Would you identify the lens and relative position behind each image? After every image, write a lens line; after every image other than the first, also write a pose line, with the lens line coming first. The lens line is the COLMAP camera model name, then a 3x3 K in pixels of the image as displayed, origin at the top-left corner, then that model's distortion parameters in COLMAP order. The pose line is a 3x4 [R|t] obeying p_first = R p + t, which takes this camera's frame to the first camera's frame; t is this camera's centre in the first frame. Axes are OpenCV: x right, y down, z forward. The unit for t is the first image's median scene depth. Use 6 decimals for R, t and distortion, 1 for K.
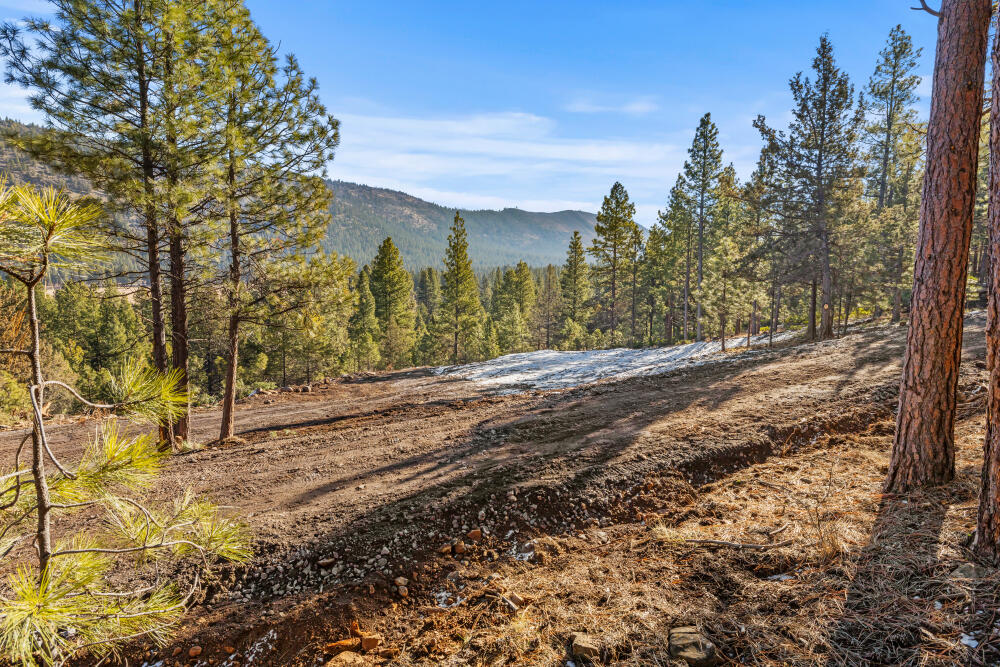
lens RADIAL K [[559.0, 0, 497.2], [0, 559.0, 325.0], [0, 0, 1]] dist [-0.002817, 0.000001]
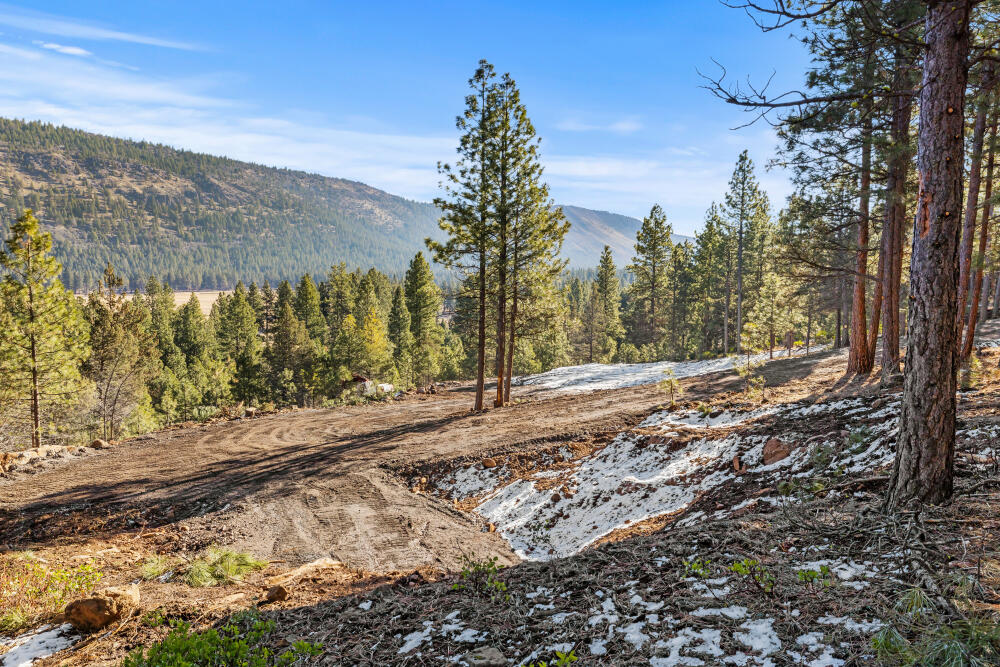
lens RADIAL K [[665.7, 0, 498.1], [0, 665.7, 334.4], [0, 0, 1]] dist [-0.013033, -0.002015]
pose [[0.999284, -0.002202, 0.037783, -0.109058], [0.002544, 0.999956, -0.009005, 0.000189], [-0.037762, 0.009095, 0.999245, -0.196655]]
